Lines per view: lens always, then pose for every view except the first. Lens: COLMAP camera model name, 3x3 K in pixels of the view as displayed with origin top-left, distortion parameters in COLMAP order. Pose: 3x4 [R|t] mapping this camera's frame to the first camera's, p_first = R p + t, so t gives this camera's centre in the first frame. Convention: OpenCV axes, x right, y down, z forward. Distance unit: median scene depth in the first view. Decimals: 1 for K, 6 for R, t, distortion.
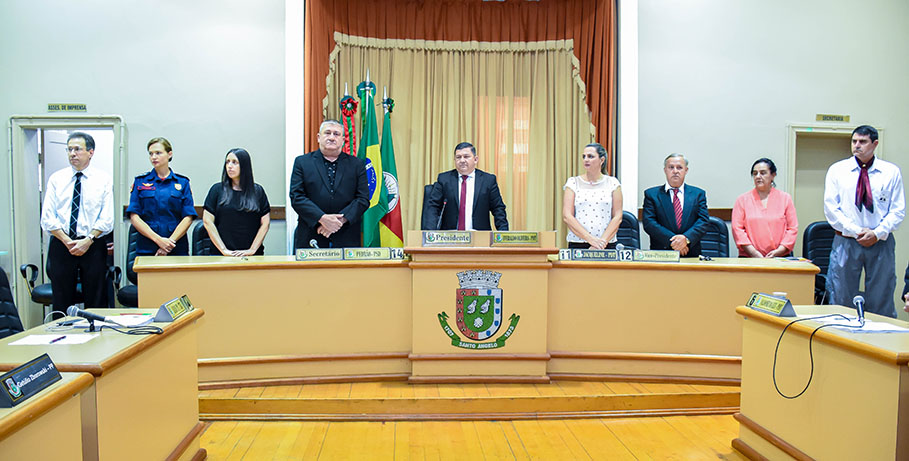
lens RADIAL K [[714.5, 0, 455.1], [0, 714.5, 212.2], [0, 0, 1]] dist [-0.112059, 0.004533]
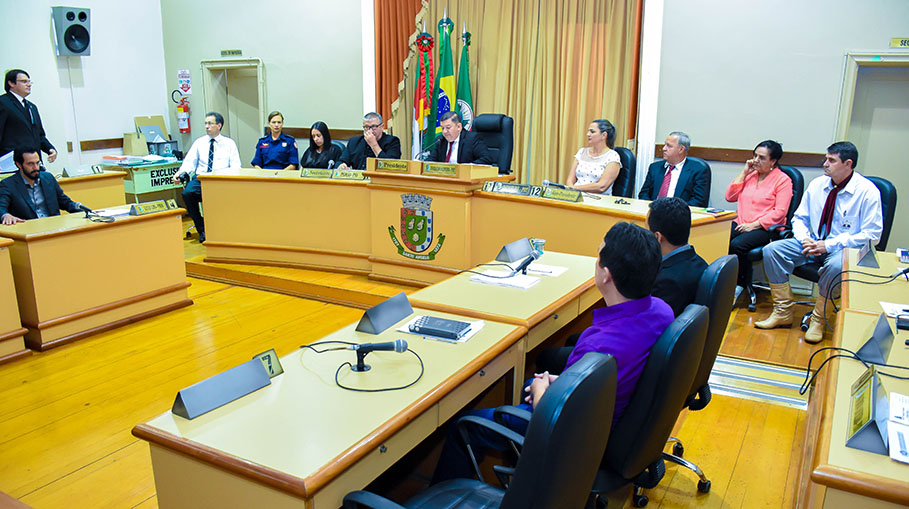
lens RADIAL K [[719.8, 0, 454.5], [0, 719.8, 254.5], [0, 0, 1]] dist [-0.104575, 0.000378]
pose [[0.843573, 0.121466, -0.523097, 0.655232], [-0.016992, 0.979633, 0.200074, -0.055086], [0.536746, -0.159889, 0.828456, 0.021433]]
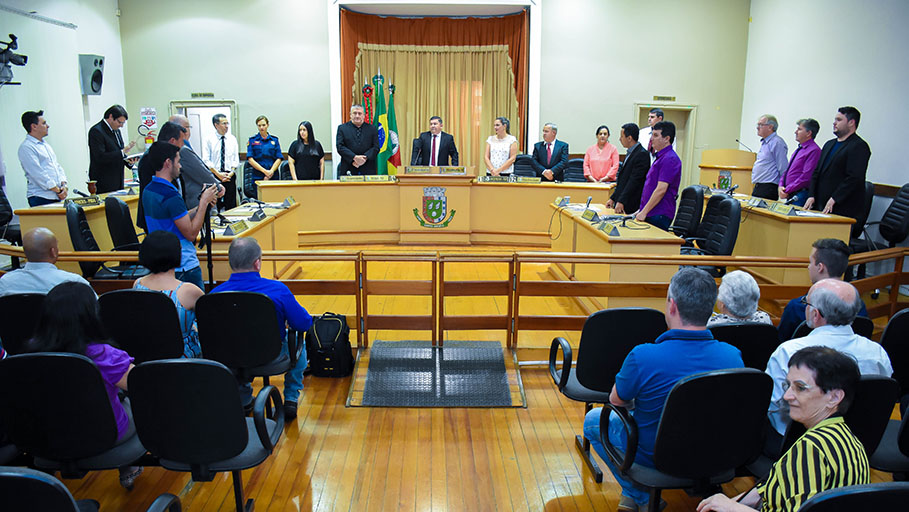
lens RADIAL K [[698.3, 0, 454.5], [0, 698.3, 256.0], [0, 0, 1]] dist [-0.120481, -0.002264]
pose [[0.999165, 0.006845, -0.040287, 0.148871], [-0.000514, 0.987896, 0.155116, -0.023642], [0.040861, -0.154966, 0.987074, -0.797319]]
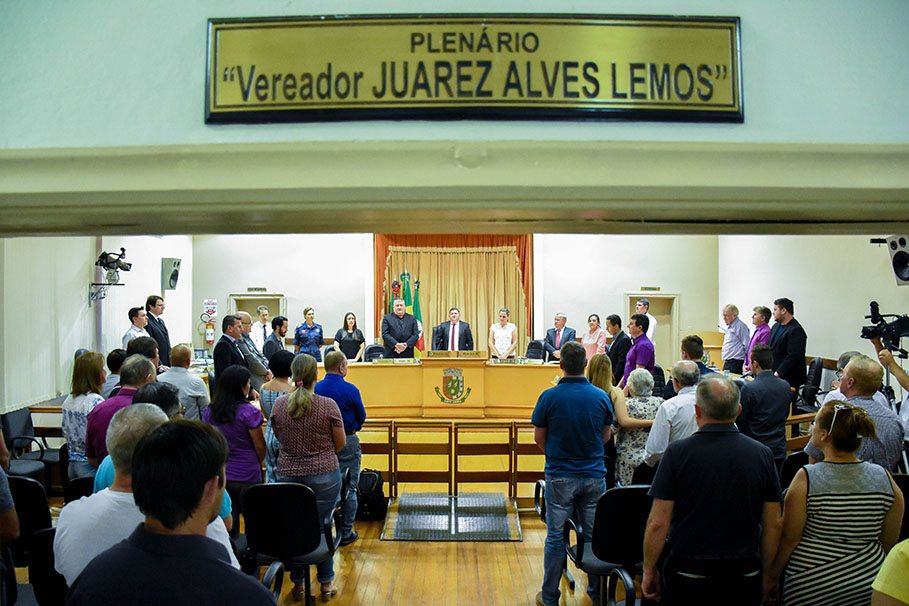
lens RADIAL K [[667.2, 0, 454.5], [0, 667.2, 303.0], [0, 0, 1]] dist [-0.143098, 0.000058]
pose [[0.997382, -0.009250, -0.071718, 0.172526], [0.006532, 0.999255, -0.038042, -0.039817], [0.072016, 0.037474, 0.996699, -0.996201]]
